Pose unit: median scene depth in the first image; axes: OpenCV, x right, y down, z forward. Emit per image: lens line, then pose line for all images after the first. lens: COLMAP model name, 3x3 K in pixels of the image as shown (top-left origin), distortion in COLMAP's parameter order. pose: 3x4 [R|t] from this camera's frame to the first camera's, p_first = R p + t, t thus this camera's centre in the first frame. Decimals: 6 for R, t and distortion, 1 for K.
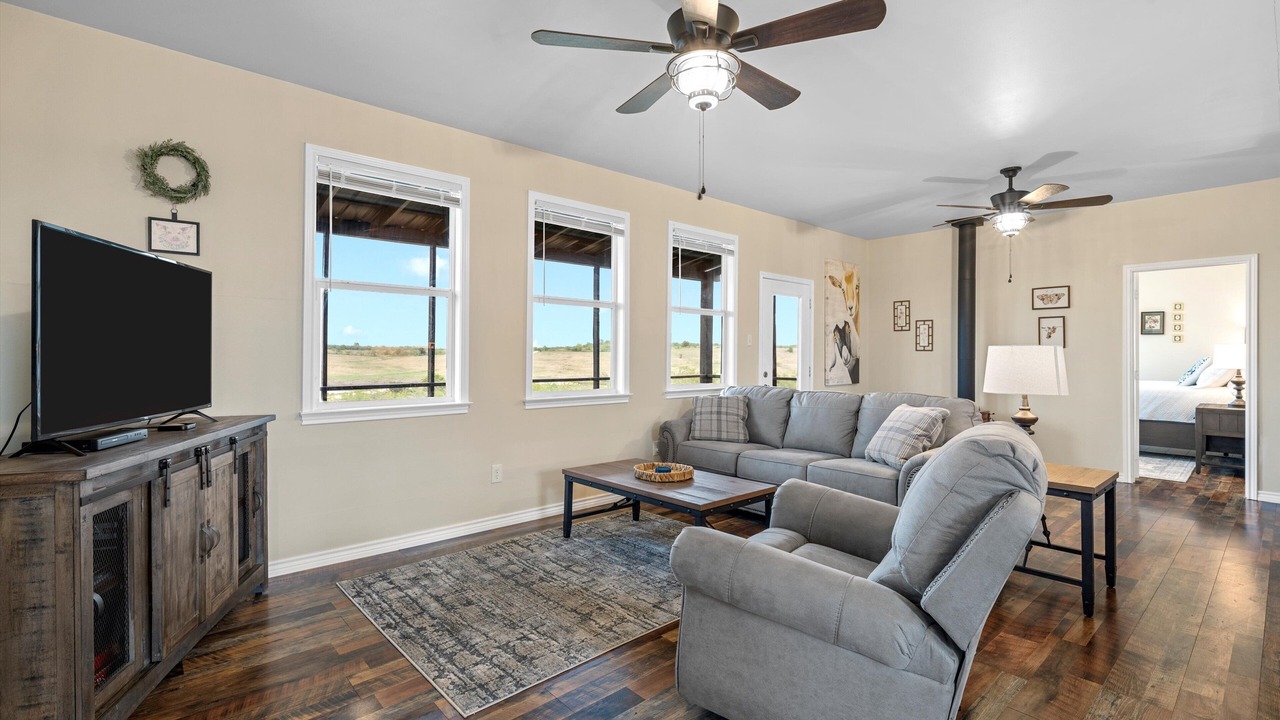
lens RADIAL K [[593.3, 0, 630.8], [0, 593.3, 353.1], [0, 0, 1]] dist [0.001902, 0.000262]
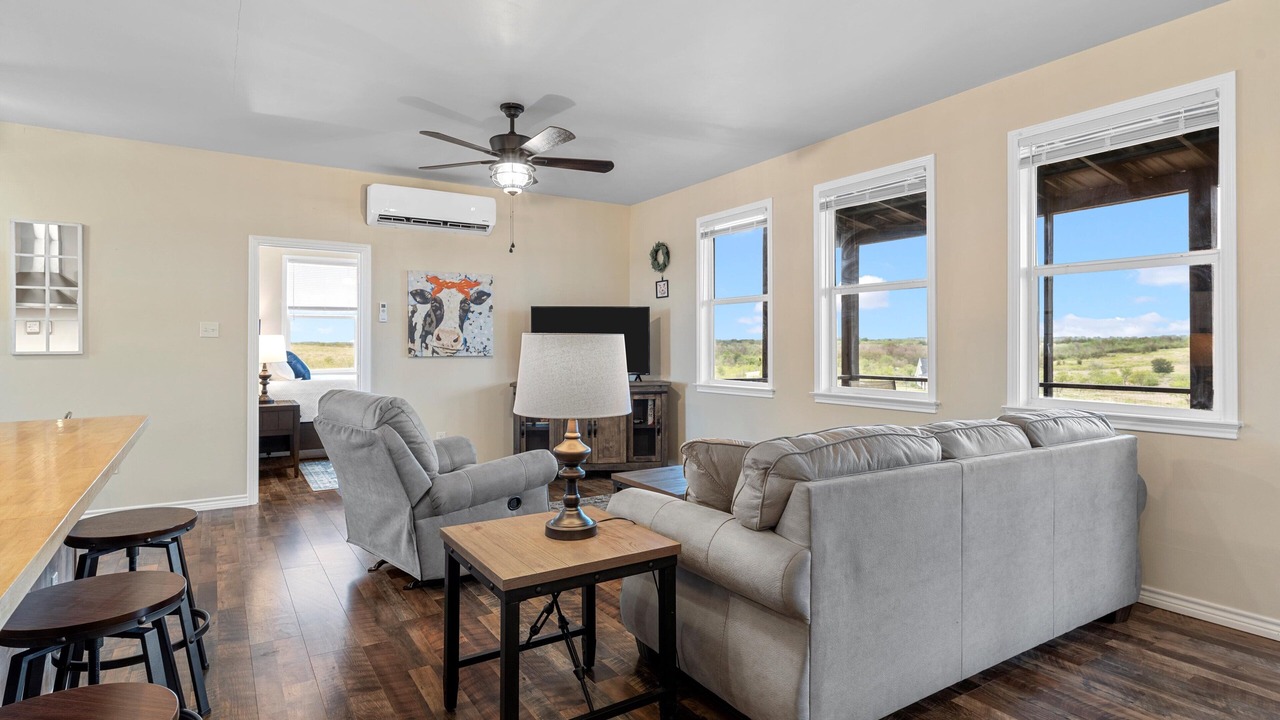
lens RADIAL K [[673.8, 0, 636.3], [0, 673.8, 352.5], [0, 0, 1]] dist [0.001684, 0.000463]
pose [[-0.170237, 0.005877, -0.985386, 0.810057], [0.004928, 0.999975, 0.005113, 0.001546], [0.985391, -0.003985, -0.170262, 0.717010]]
